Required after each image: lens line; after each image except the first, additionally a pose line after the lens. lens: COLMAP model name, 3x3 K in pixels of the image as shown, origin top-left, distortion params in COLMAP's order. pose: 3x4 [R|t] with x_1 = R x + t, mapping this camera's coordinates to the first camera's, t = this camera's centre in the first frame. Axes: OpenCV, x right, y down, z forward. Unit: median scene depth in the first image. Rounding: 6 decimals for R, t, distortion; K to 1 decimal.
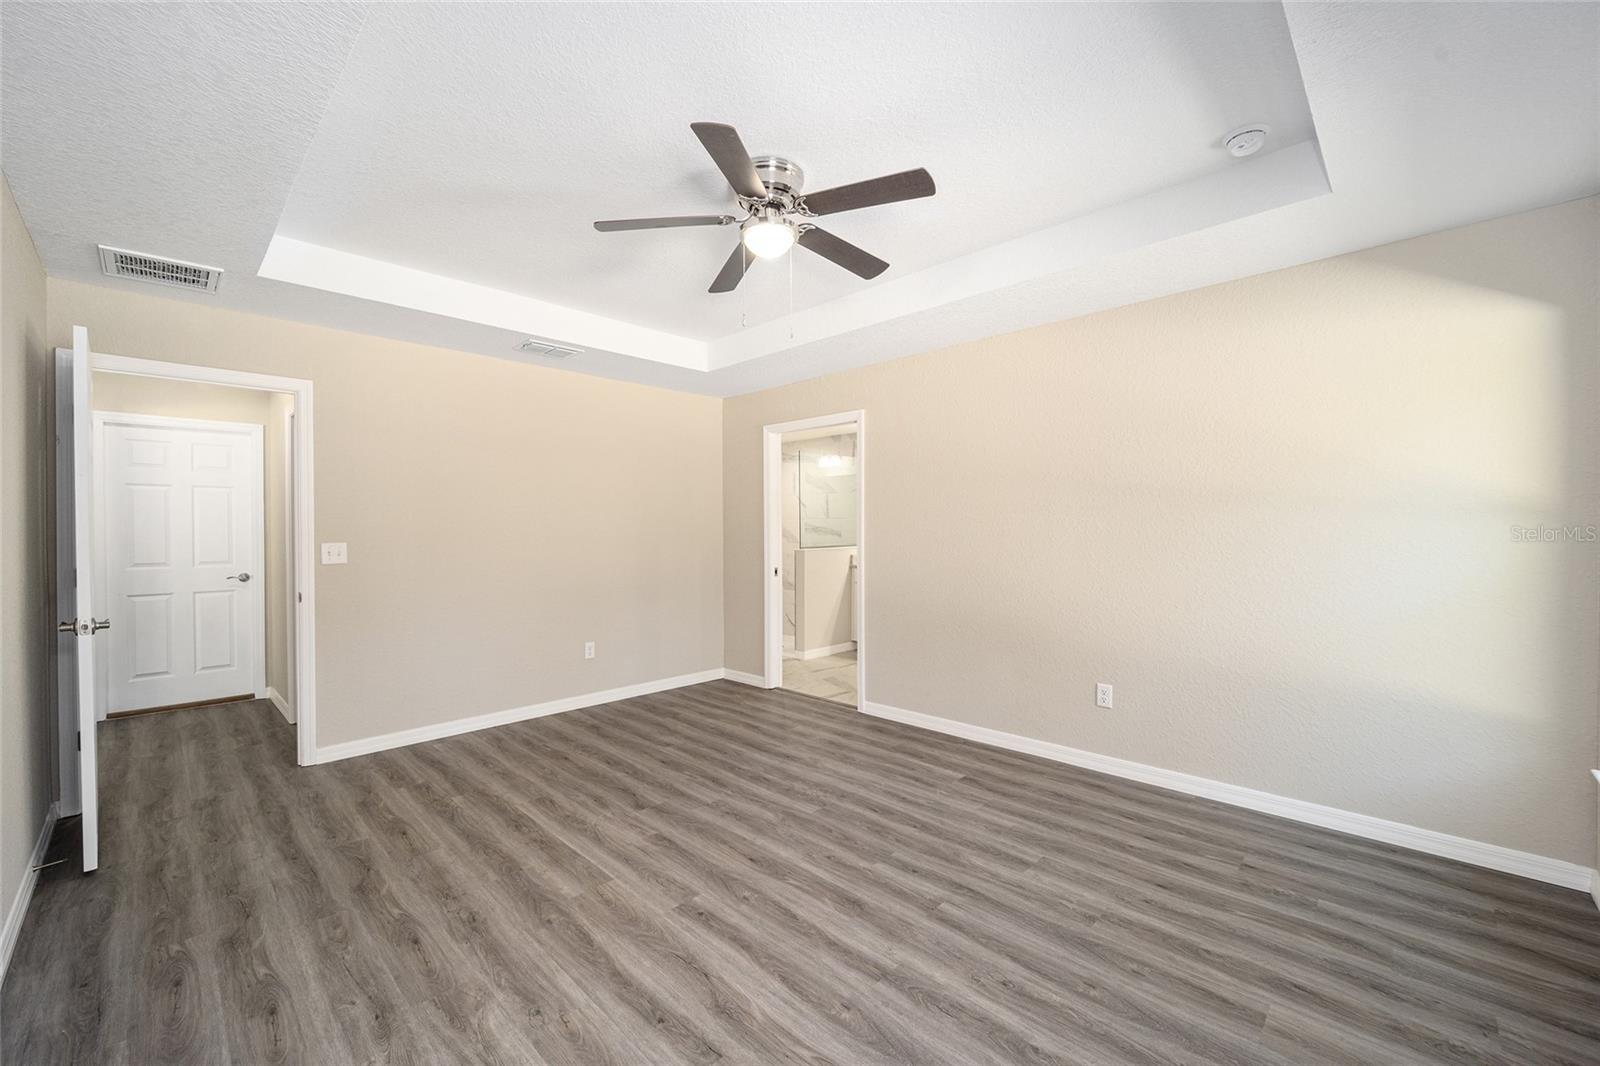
lens RADIAL K [[642.7, 0, 782.1], [0, 642.7, 529.8], [0, 0, 1]] dist [-0.010715, -0.000248]
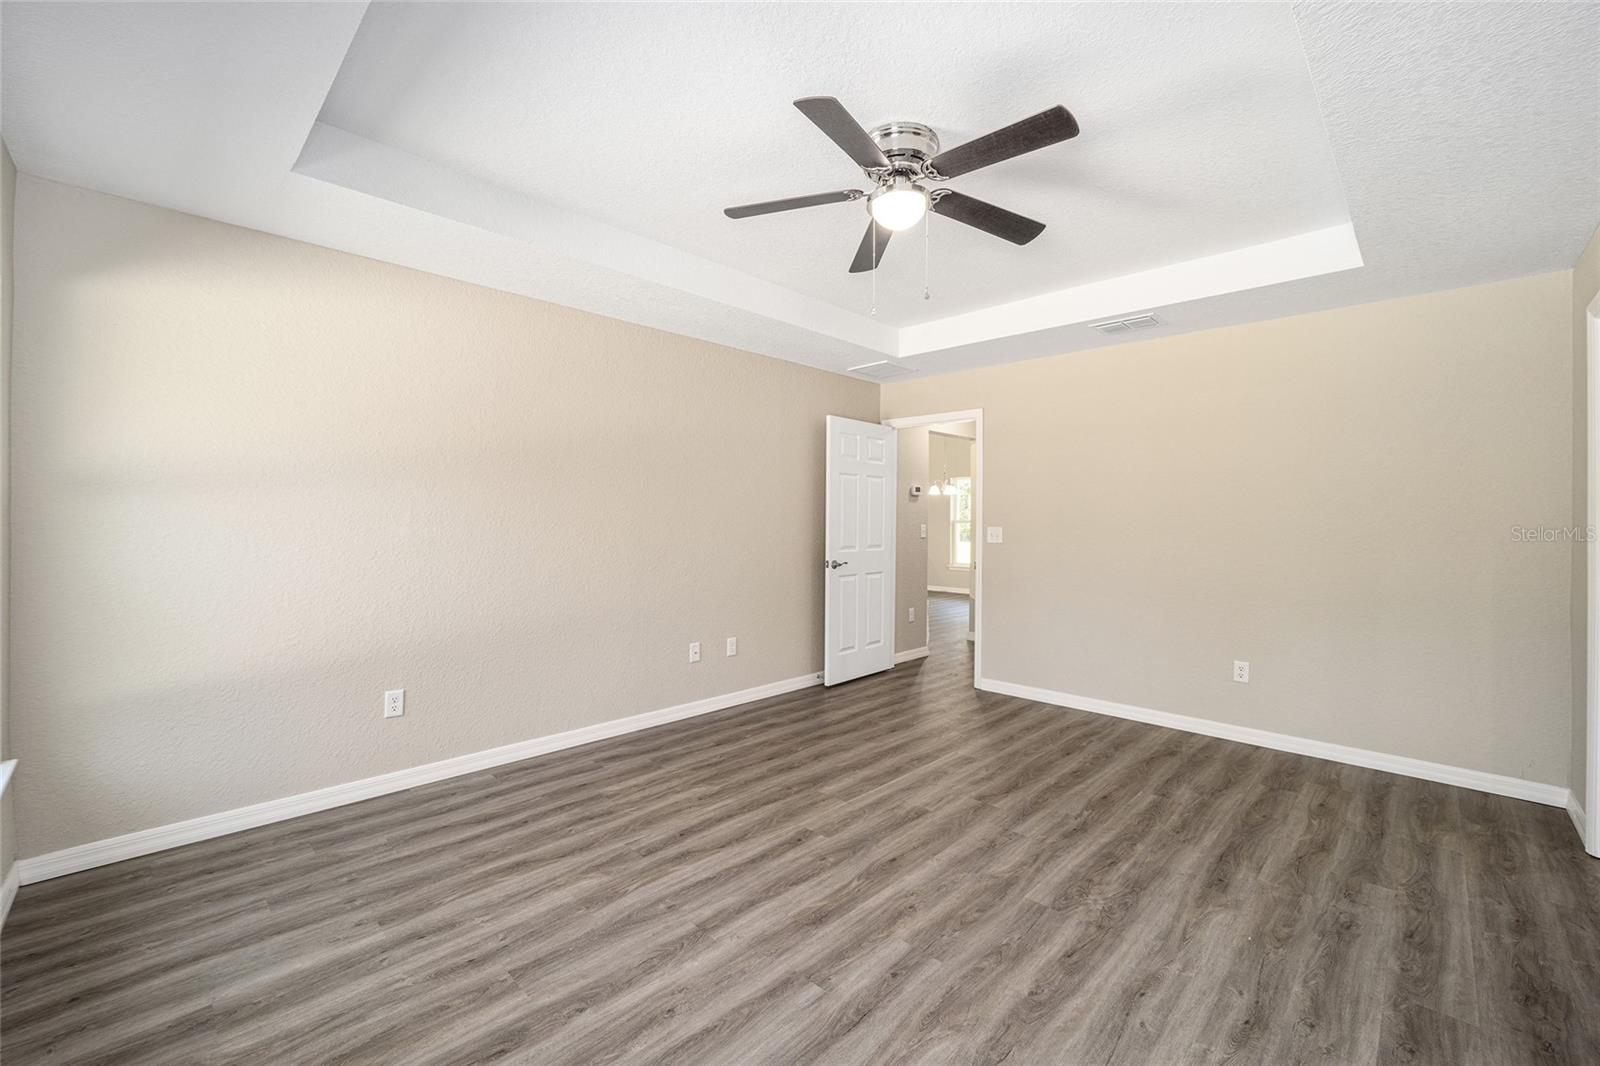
lens RADIAL K [[646.4, 0, 801.5], [0, 646.4, 513.4], [0, 0, 1]] dist [-0.009541, -0.000243]
pose [[0.019992, -0.003413, -0.999794, 0.799031], [-0.006496, 0.999973, -0.003544, -0.001544], [0.999779, 0.006565, 0.019969, 0.728437]]
